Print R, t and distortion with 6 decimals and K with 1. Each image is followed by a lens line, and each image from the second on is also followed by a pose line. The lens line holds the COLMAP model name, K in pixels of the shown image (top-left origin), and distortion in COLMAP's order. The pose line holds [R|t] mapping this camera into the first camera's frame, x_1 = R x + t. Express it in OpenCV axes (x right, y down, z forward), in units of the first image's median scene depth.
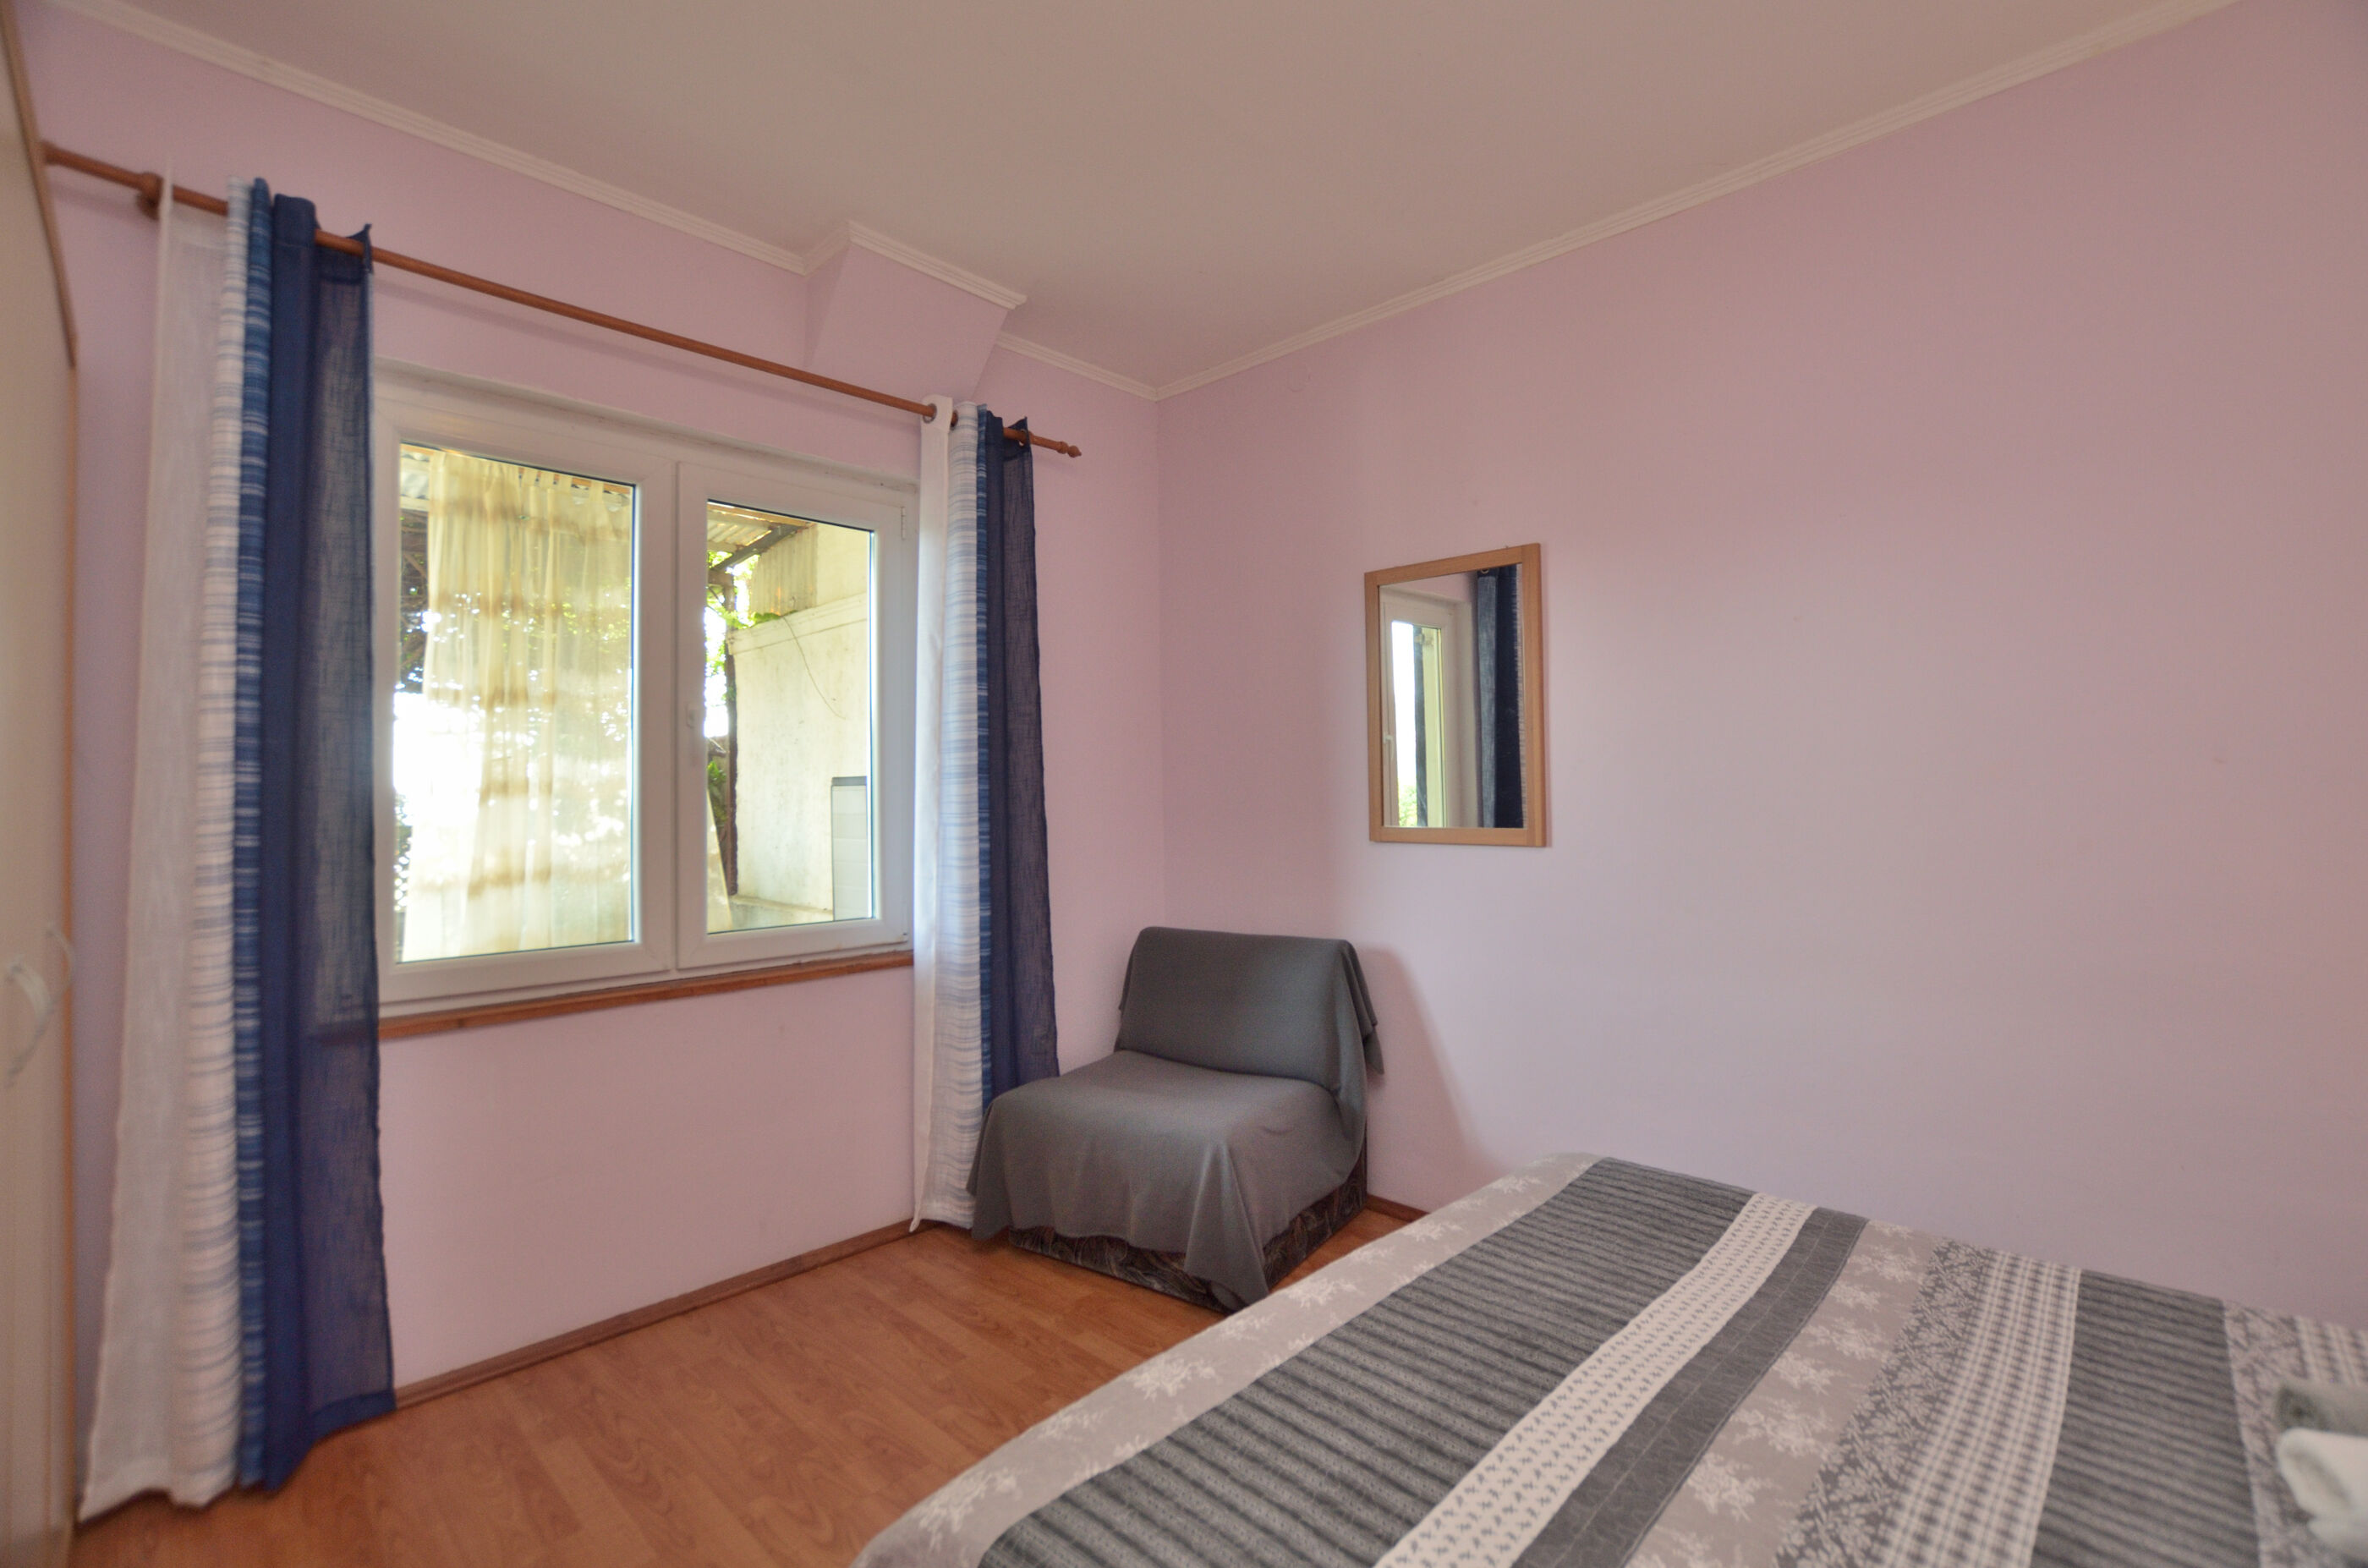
lens RADIAL K [[1046.6, 0, 1213.0], [0, 1046.6, 773.9], [0, 0, 1]] dist [-0.029275, 0.002261]
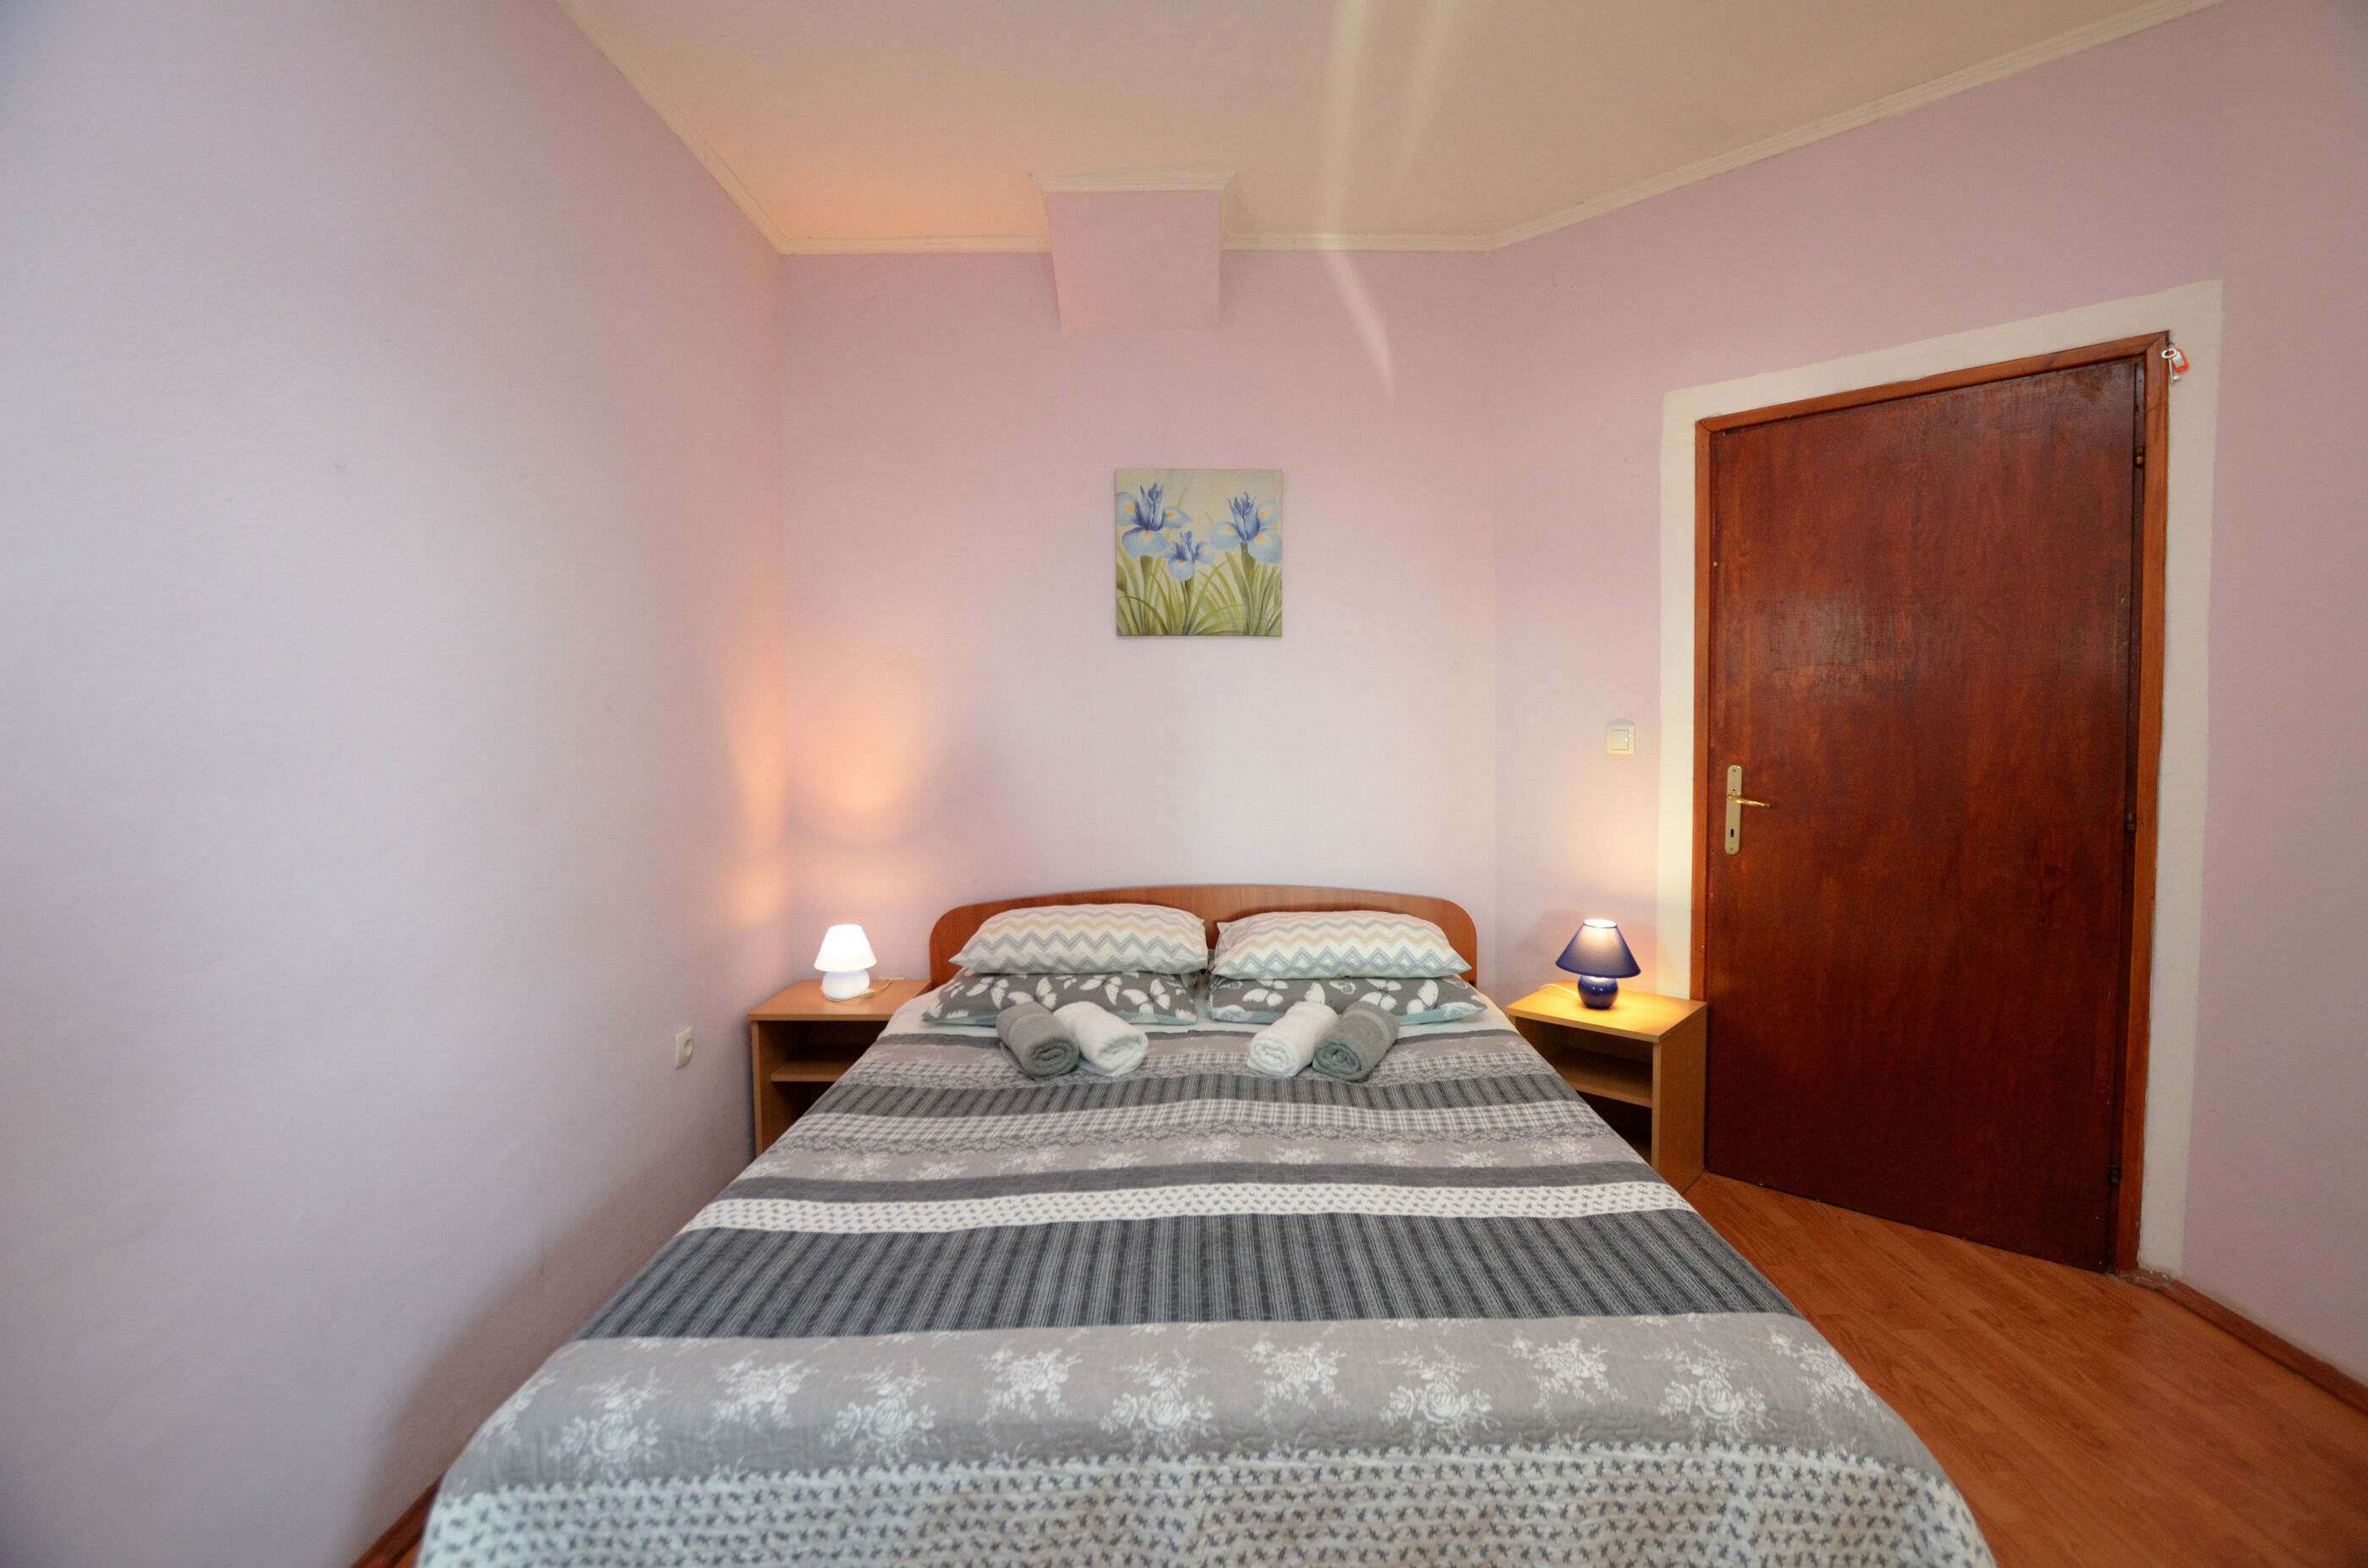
lens RADIAL K [[1046.6, 0, 1202.3], [0, 1046.6, 770.1], [0, 0, 1]] dist [-0.029275, 0.002261]
pose [[-0.693208, -0.013980, 0.720602, -0.296627], [0.007519, 0.999617, 0.026626, 0.027777], [-0.720698, 0.023876, -0.692838, 1.174491]]
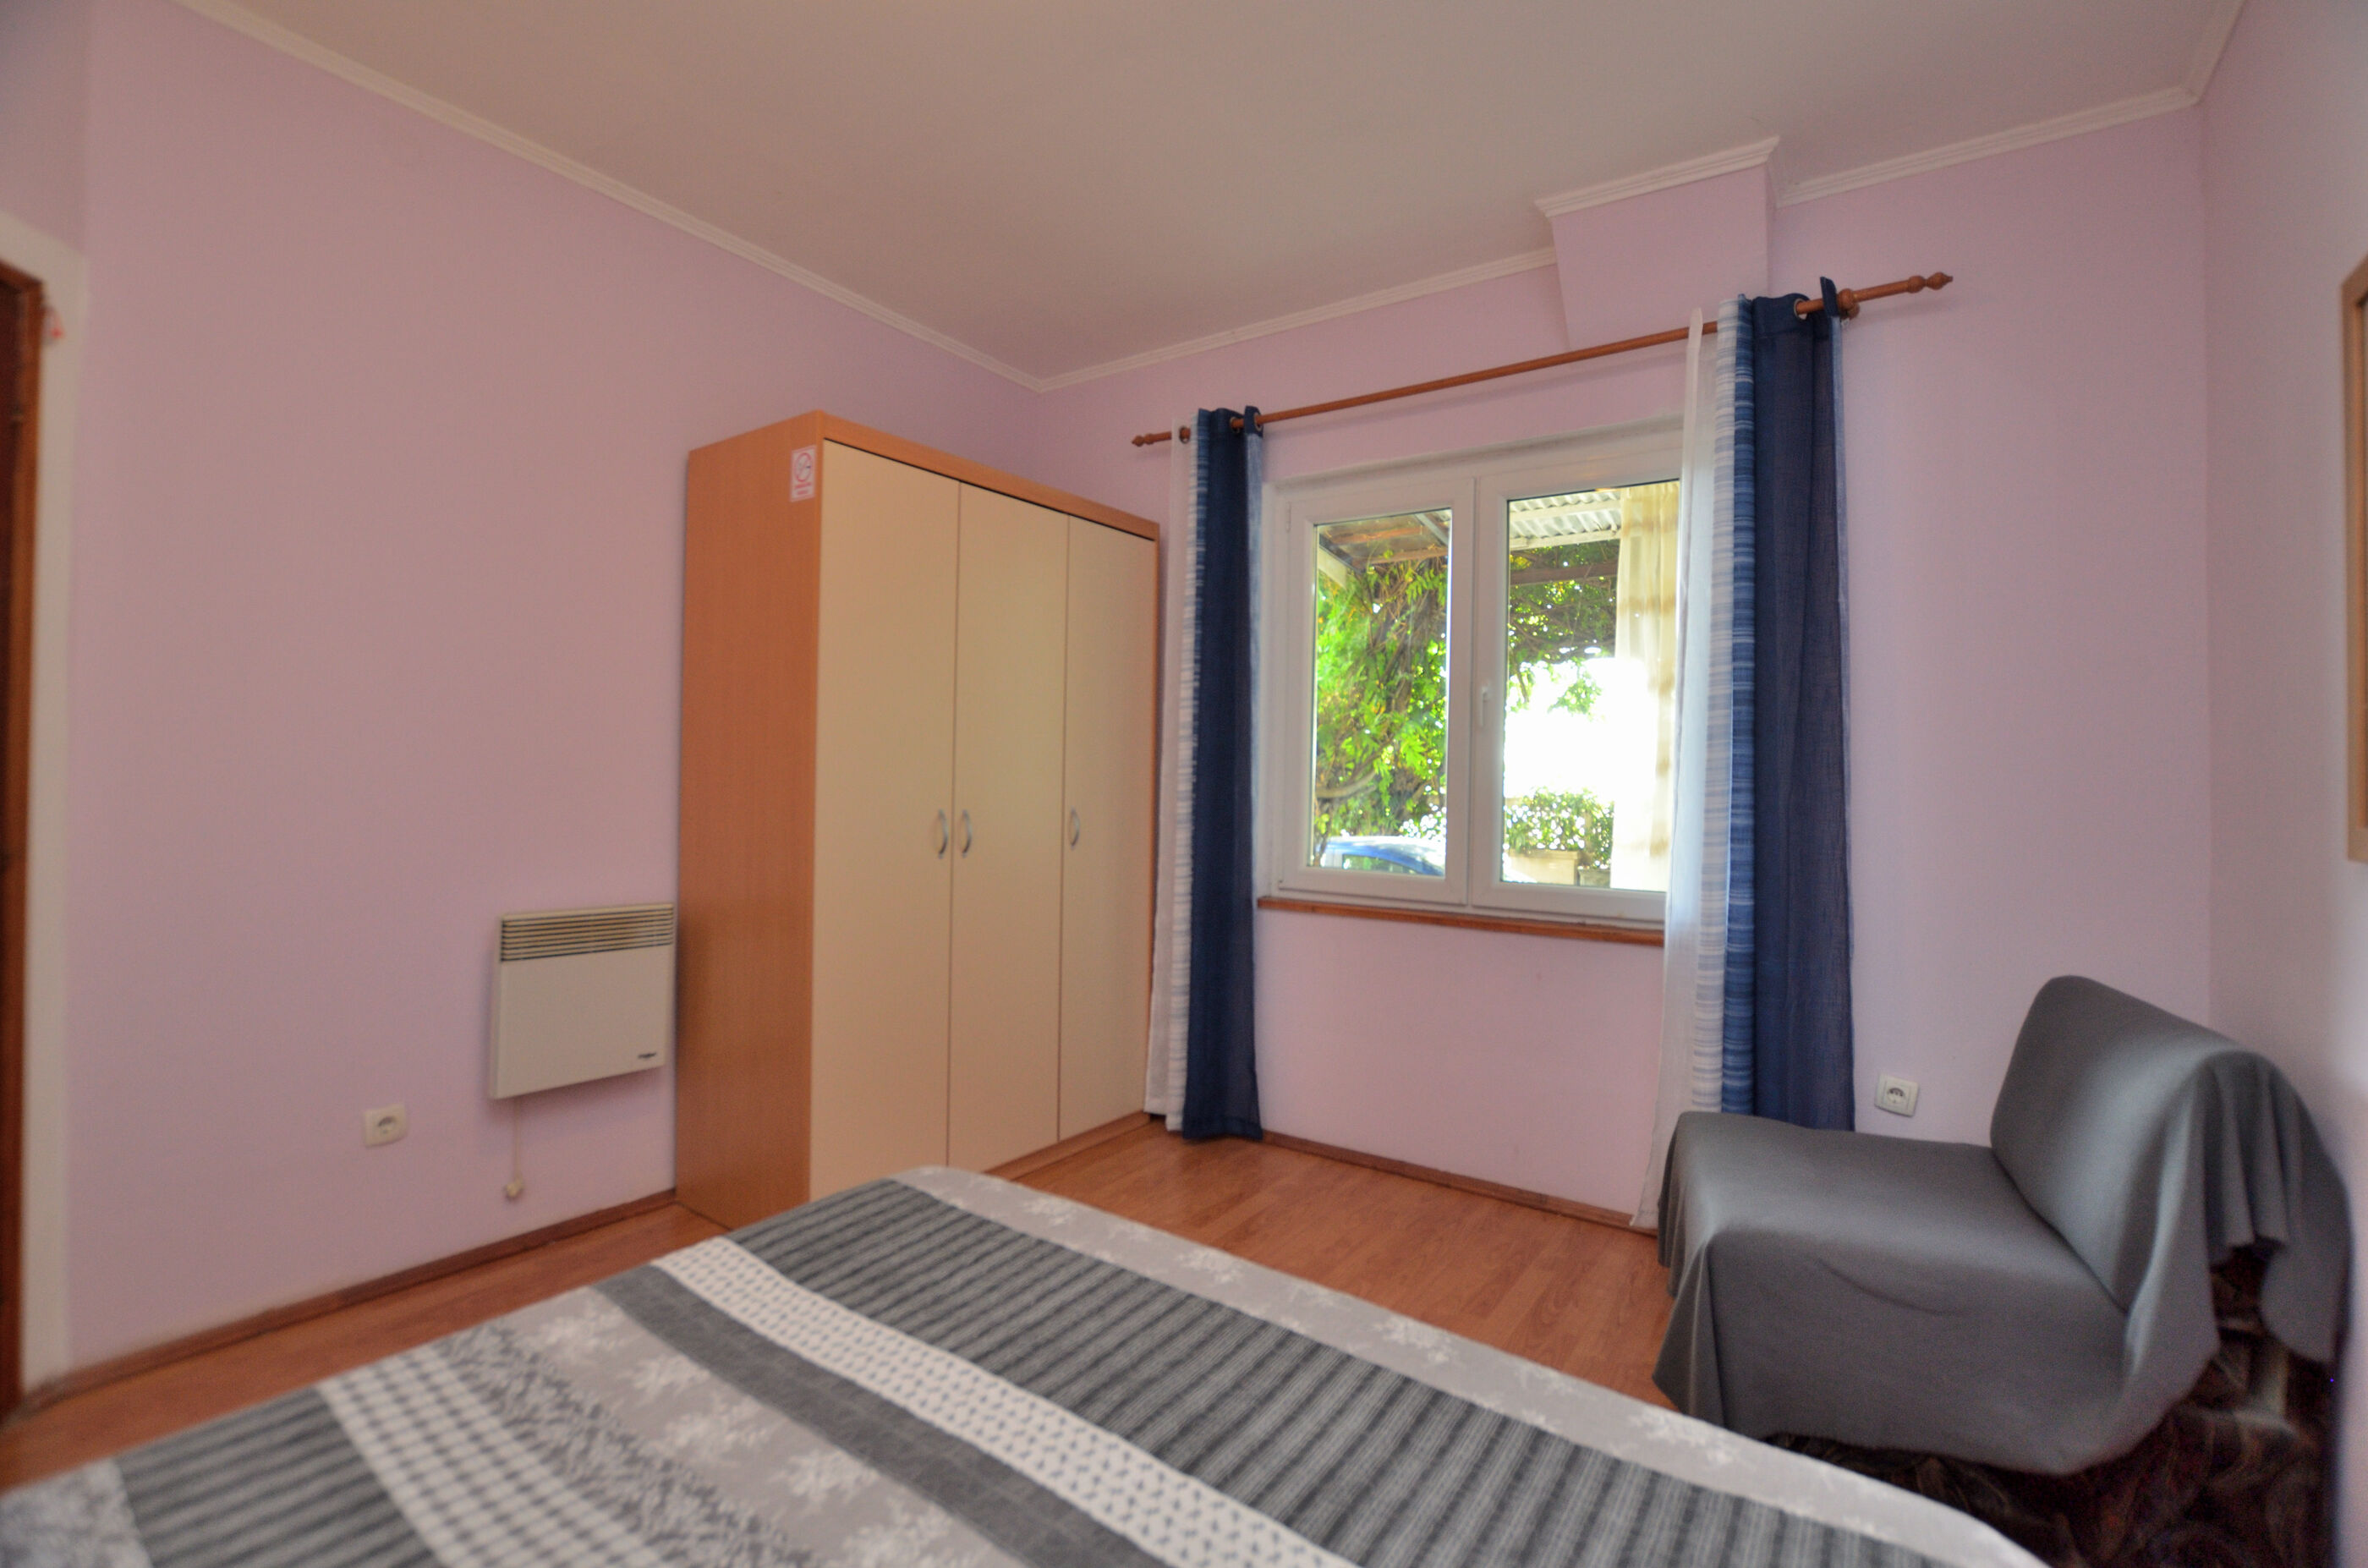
lens RADIAL K [[1046.6, 0, 1199.8], [0, 1046.6, 774.6], [0, 0, 1]] dist [-0.029275, 0.002261]
pose [[0.147288, 0.009105, -0.989052, 0.765031], [-0.002810, 0.999957, 0.008787, 0.035439], [0.989090, 0.001485, 0.147307, 0.634279]]
